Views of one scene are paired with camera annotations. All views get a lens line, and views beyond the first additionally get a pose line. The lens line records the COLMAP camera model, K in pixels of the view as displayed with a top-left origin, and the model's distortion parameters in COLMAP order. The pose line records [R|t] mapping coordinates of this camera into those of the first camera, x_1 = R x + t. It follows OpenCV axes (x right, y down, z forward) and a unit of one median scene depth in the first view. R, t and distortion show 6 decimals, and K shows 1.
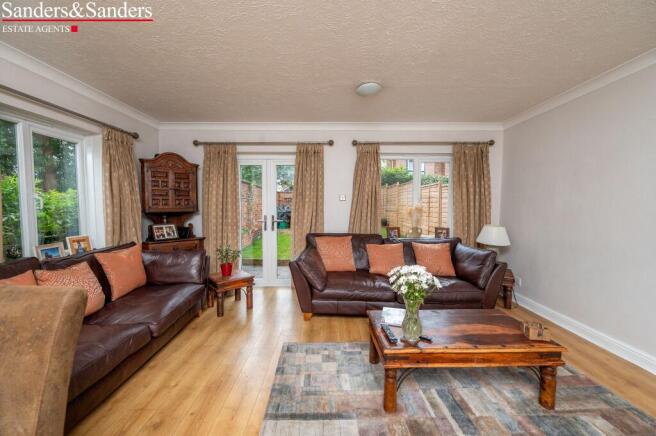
lens RADIAL K [[261.2, 0, 332.8], [0, 261.2, 216.0], [0, 0, 1]] dist [-0.010737, 0.000367]
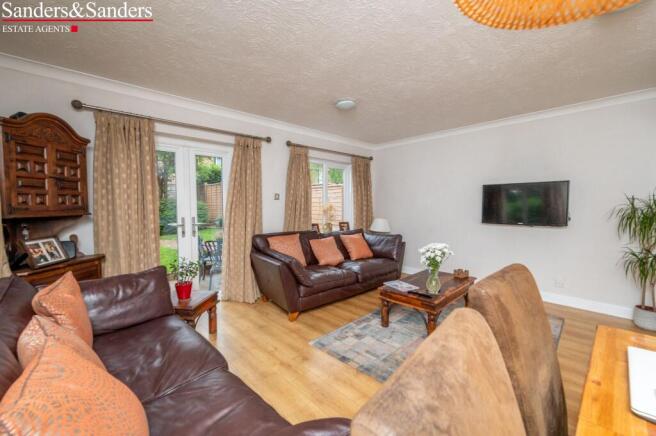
lens RADIAL K [[261.2, 0, 331.9], [0, 261.2, 216.9], [0, 0, 1]] dist [-0.010737, 0.000367]
pose [[0.727817, -0.035863, 0.684833, -0.514798], [0.033229, 0.999303, 0.017017, -0.003267], [-0.684966, 0.010371, 0.728501, 0.138714]]
